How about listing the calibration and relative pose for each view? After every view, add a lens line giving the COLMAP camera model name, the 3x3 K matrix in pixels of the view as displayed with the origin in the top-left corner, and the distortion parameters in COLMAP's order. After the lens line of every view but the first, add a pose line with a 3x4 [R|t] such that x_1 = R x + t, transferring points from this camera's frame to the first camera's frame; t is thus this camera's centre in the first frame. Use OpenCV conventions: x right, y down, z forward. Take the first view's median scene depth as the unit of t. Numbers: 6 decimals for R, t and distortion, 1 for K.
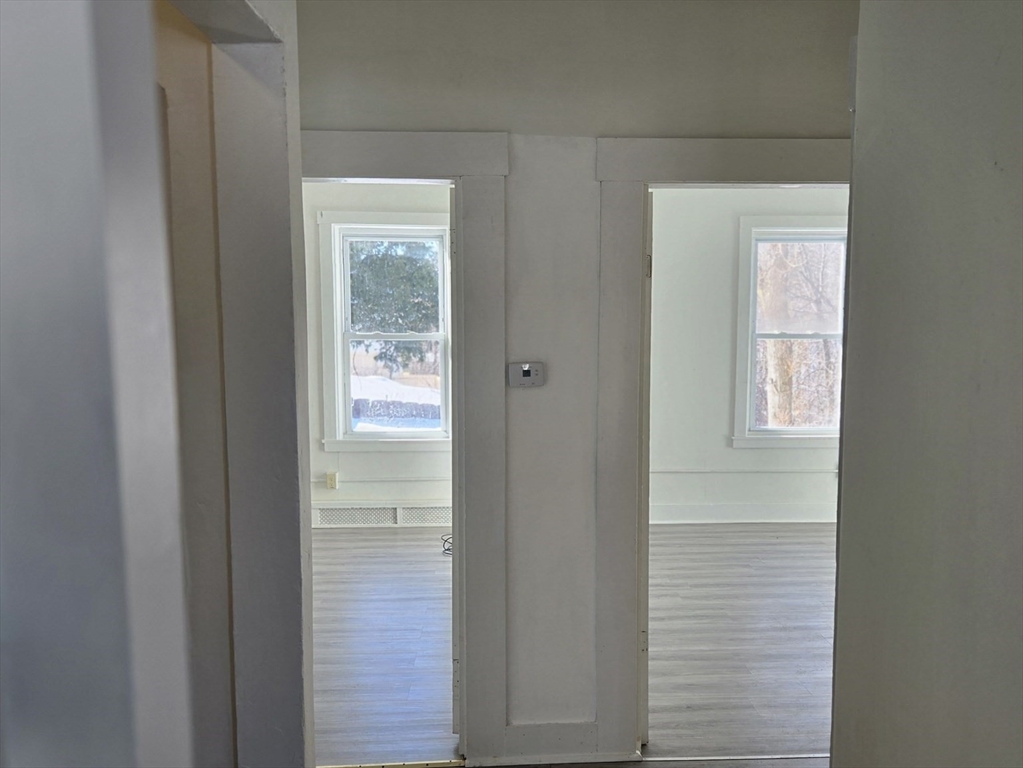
lens RADIAL K [[694.1, 0, 511.5], [0, 694.1, 384.0], [0, 0, 1]] dist [0.004406, -0.000887]
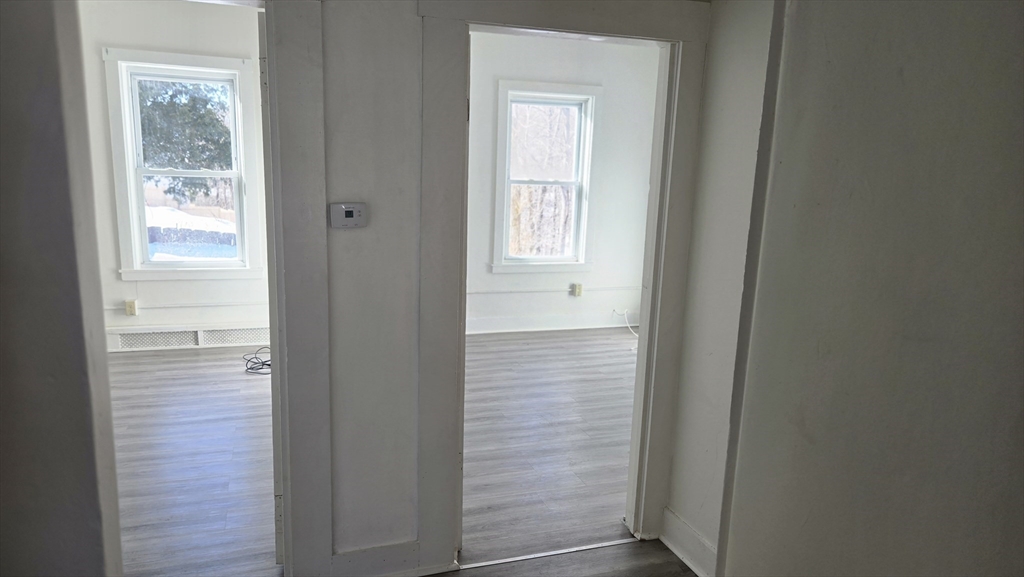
lens RADIAL K [[679.3, 0, 514.8], [0, 679.3, 301.5], [0, 0, 1]] dist [0.048646, -0.077944]
pose [[0.966853, -0.019770, 0.254566, 0.045150], [-0.008465, 0.993968, 0.109345, 0.008963], [-0.255192, -0.107875, 0.960854, -0.165156]]
